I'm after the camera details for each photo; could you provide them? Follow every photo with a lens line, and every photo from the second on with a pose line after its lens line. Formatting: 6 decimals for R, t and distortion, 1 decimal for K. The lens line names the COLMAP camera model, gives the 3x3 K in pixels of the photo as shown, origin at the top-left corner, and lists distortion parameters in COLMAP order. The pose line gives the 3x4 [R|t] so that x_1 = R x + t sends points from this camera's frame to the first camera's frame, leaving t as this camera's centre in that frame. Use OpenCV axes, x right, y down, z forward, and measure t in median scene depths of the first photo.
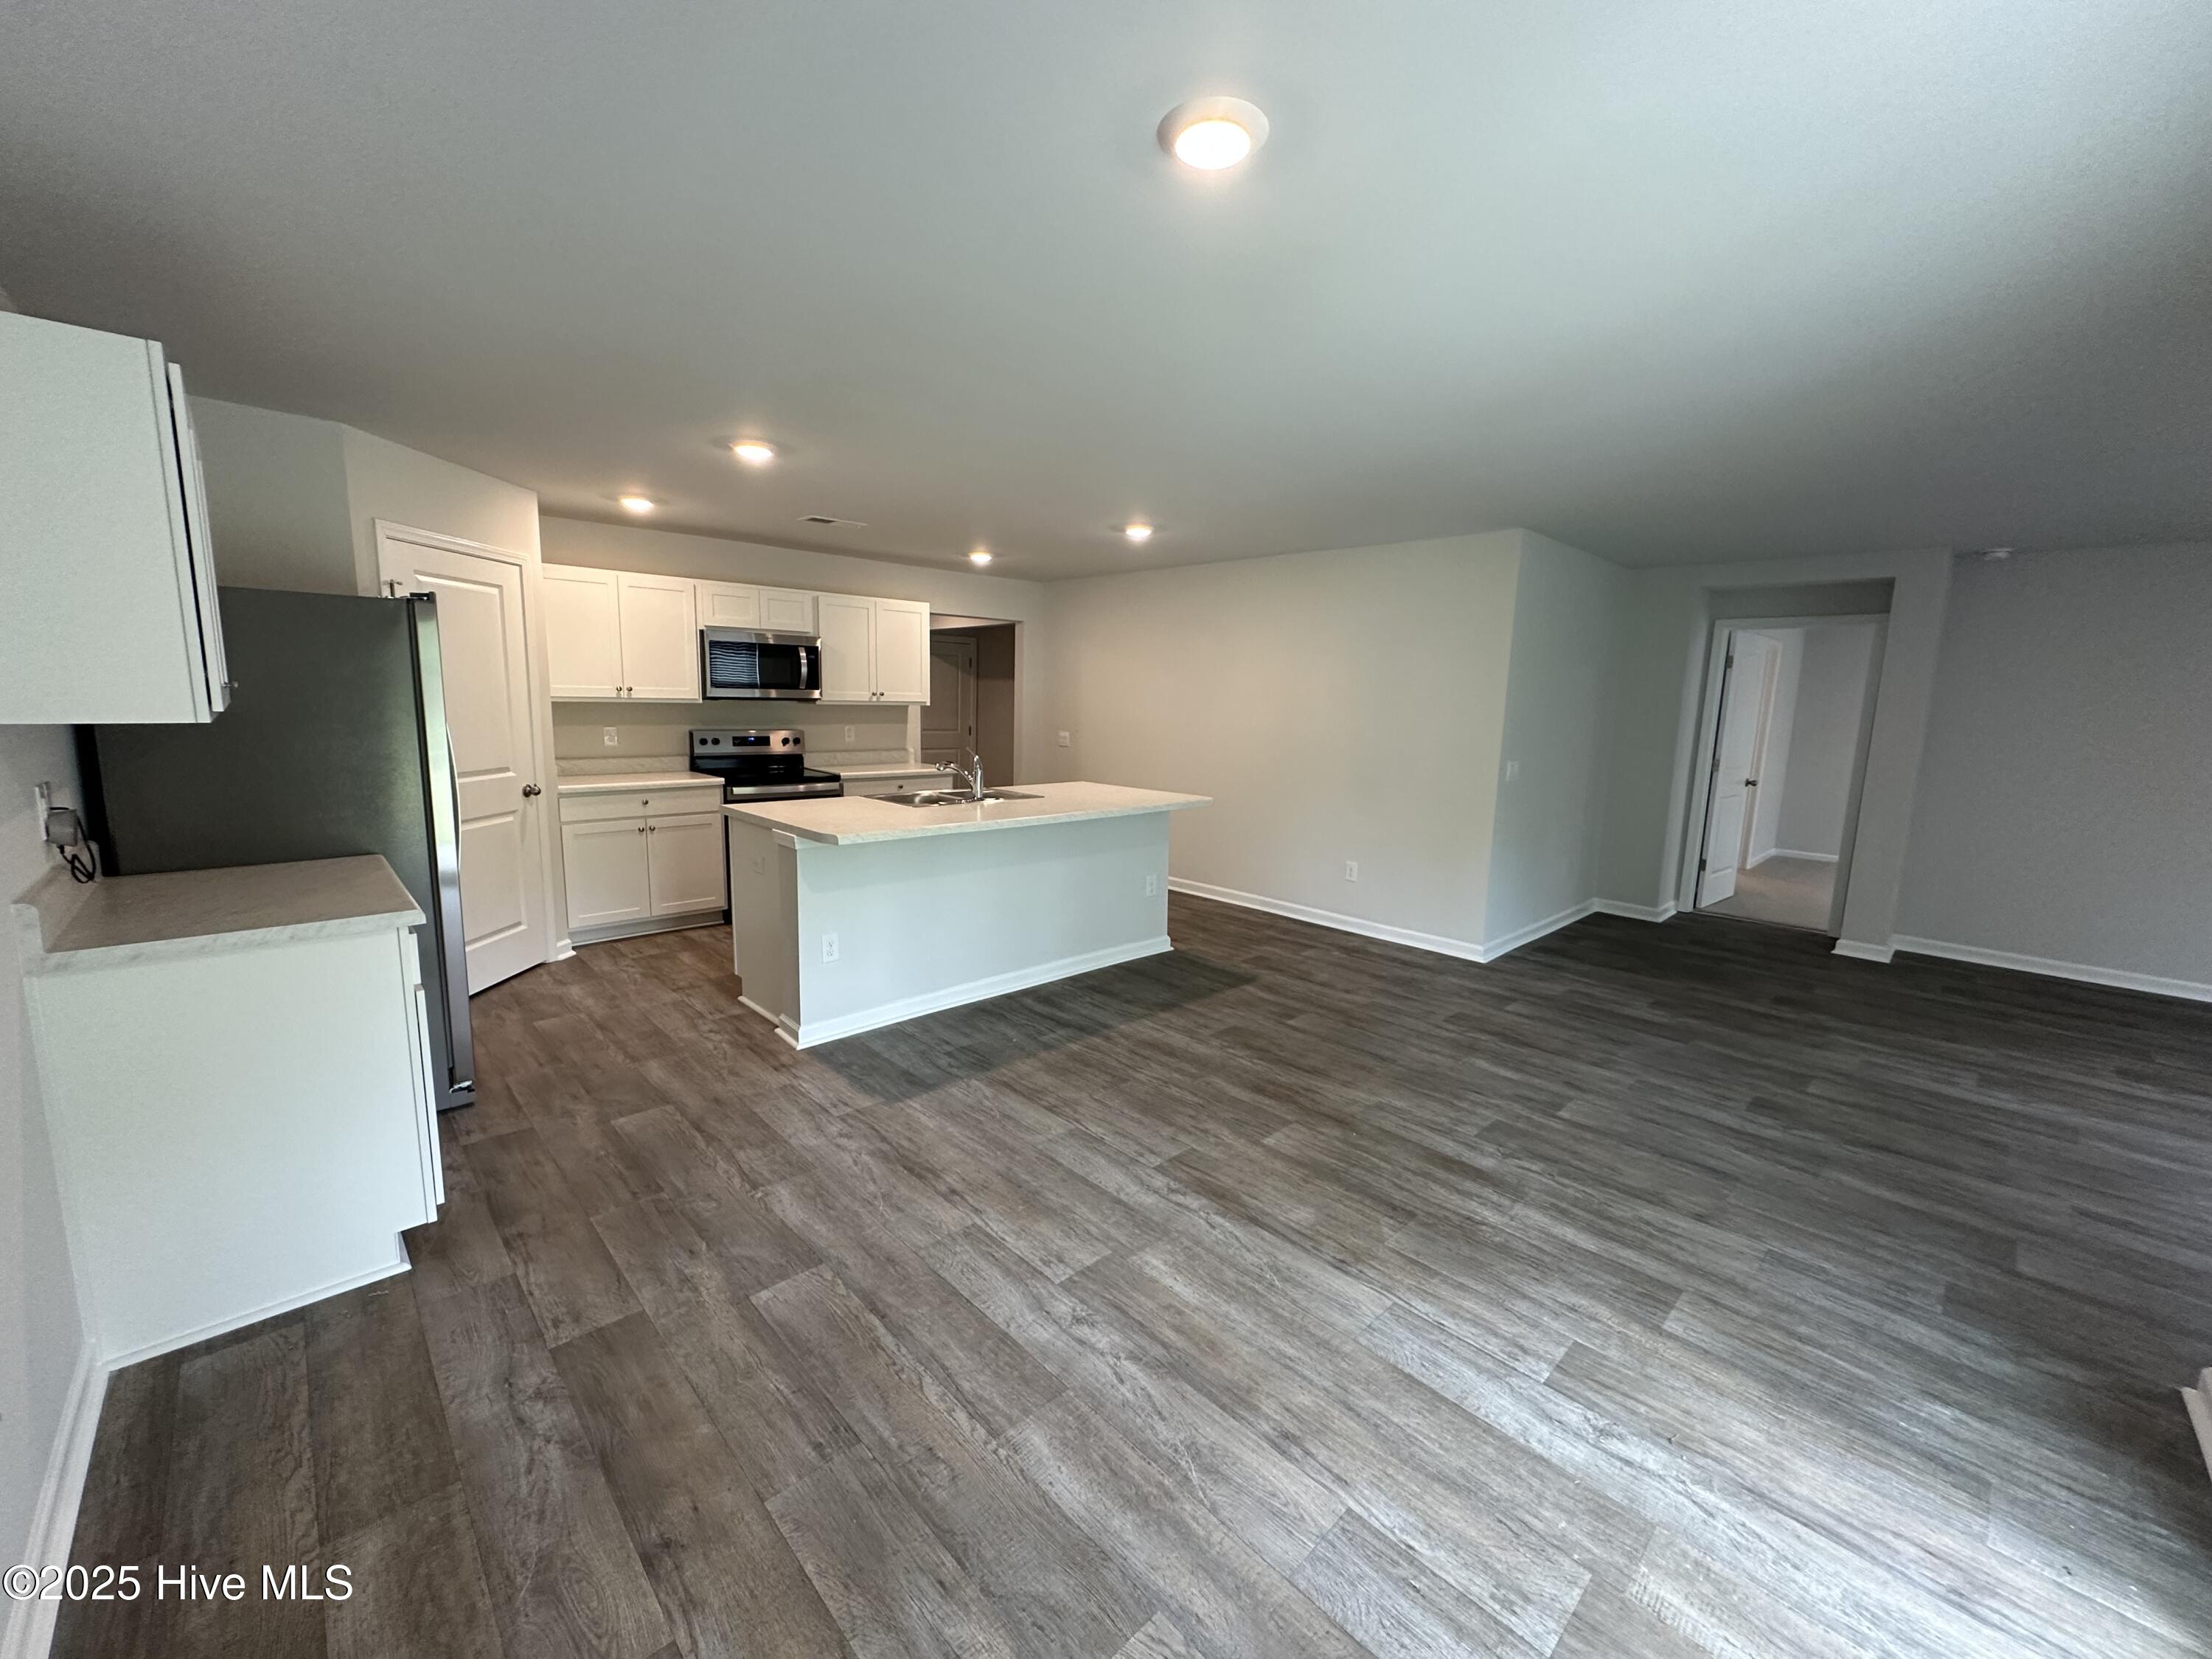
lens RADIAL K [[878.1, 0, 1111.7], [0, 878.1, 831.4], [0, 0, 1]] dist [-0.002523, 0.000682]
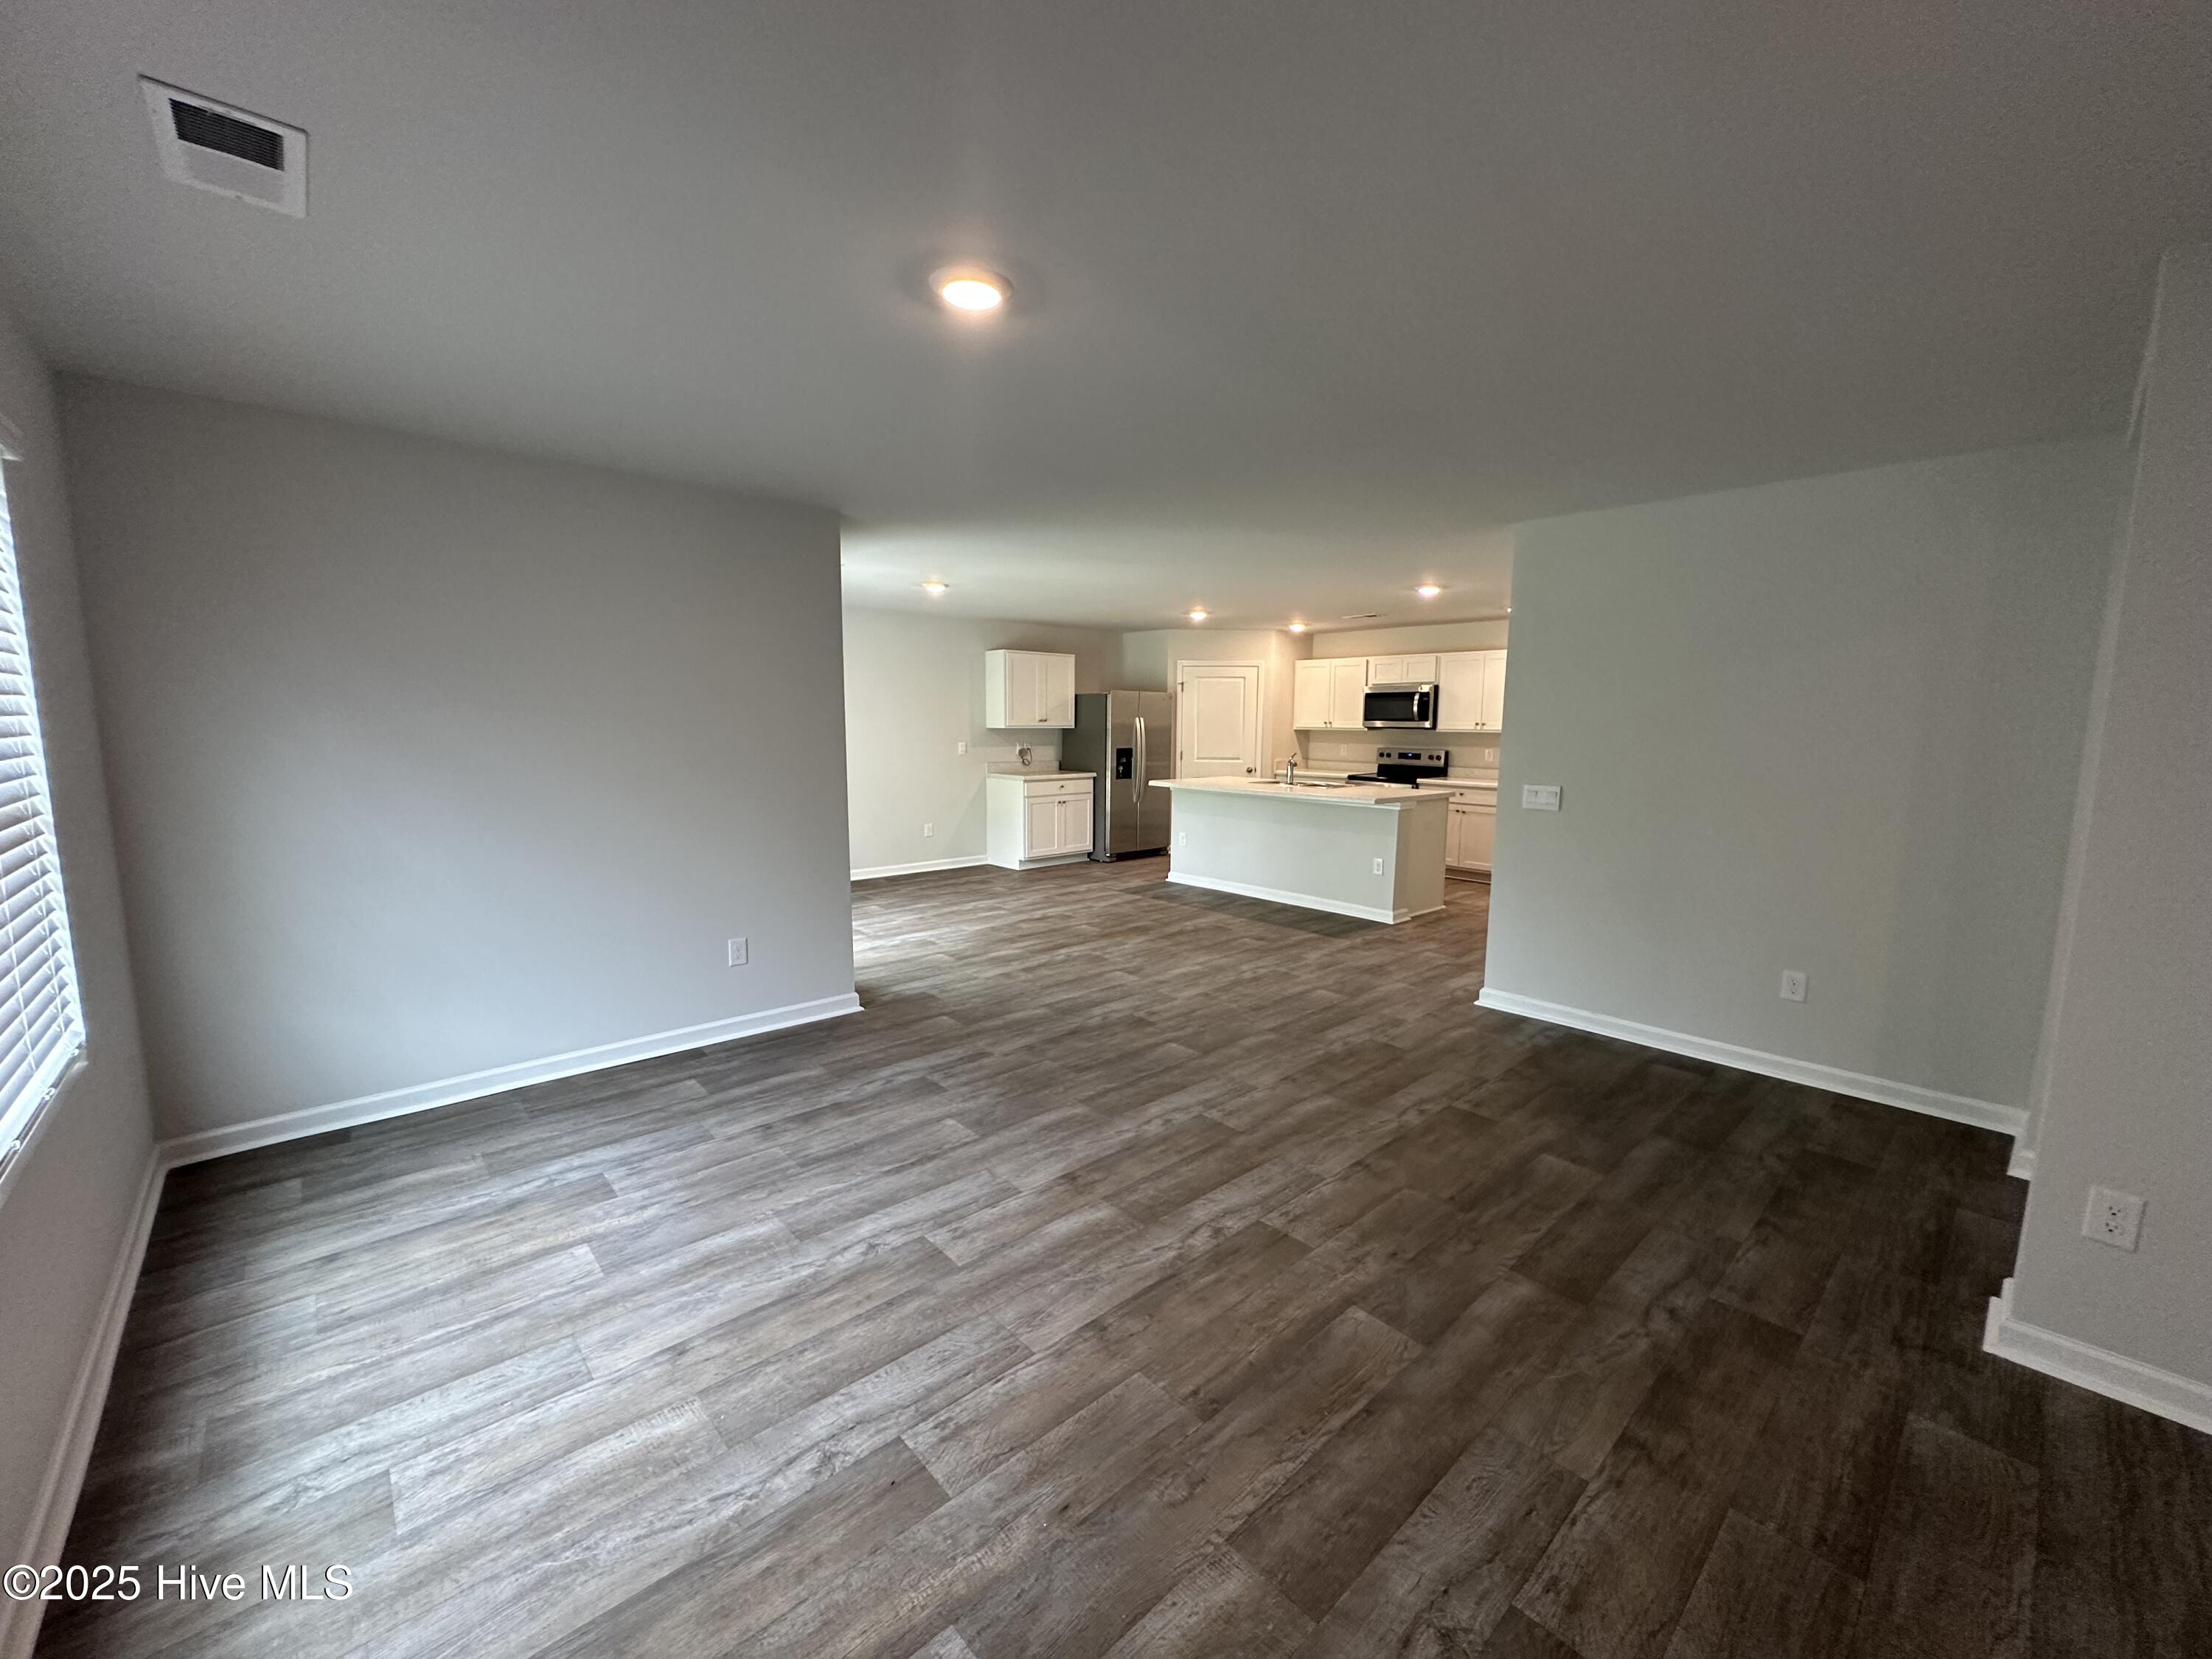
lens RADIAL K [[878.1, 0, 1093.3], [0, 878.1, 807.7], [0, 0, 1]] dist [-0.002523, 0.000682]
pose [[-0.035291, 0.077159, -0.996394, 1.846052], [-0.160849, 0.983578, 0.081864, -0.083904], [0.986348, 0.163158, -0.022300, 0.835288]]
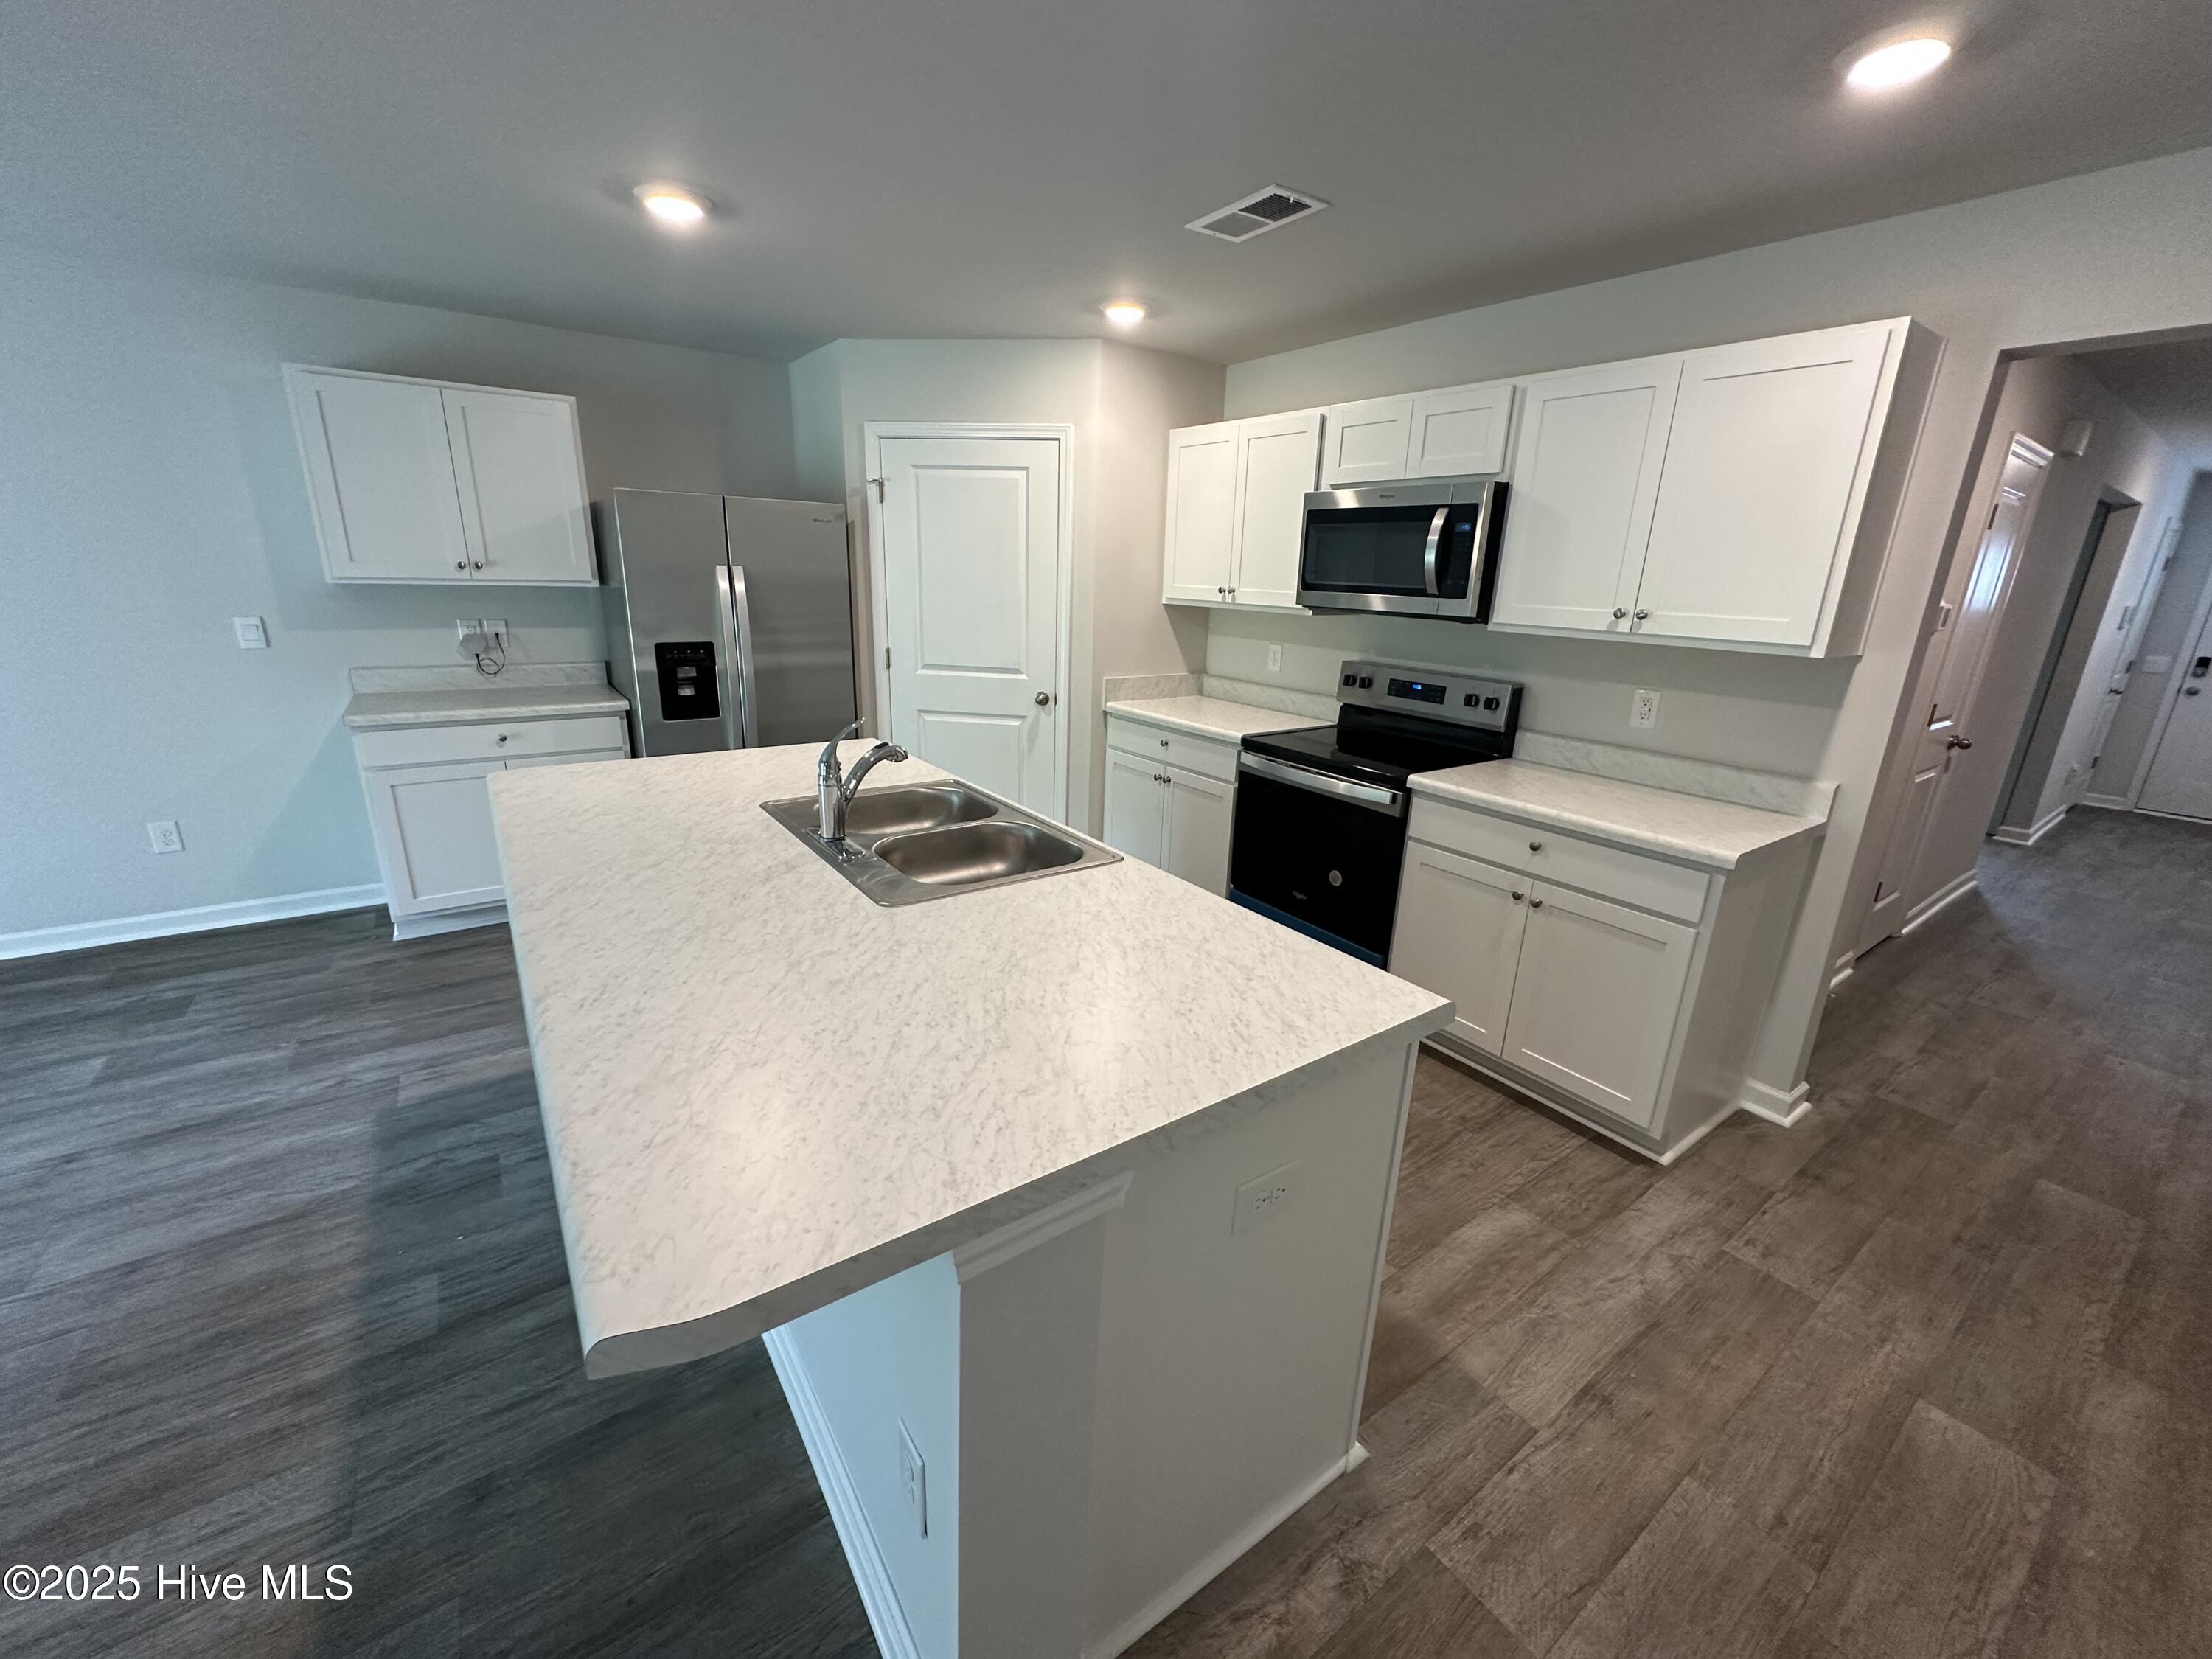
lens RADIAL K [[878.1, 0, 1093.4], [0, 878.1, 828.6], [0, 0, 1]] dist [-0.002523, 0.000682]
pose [[-0.145461, 0.258567, -0.954979, 0.291480], [-0.186834, 0.940699, 0.283159, -0.230427], [0.971563, 0.219611, -0.088525, 1.423793]]
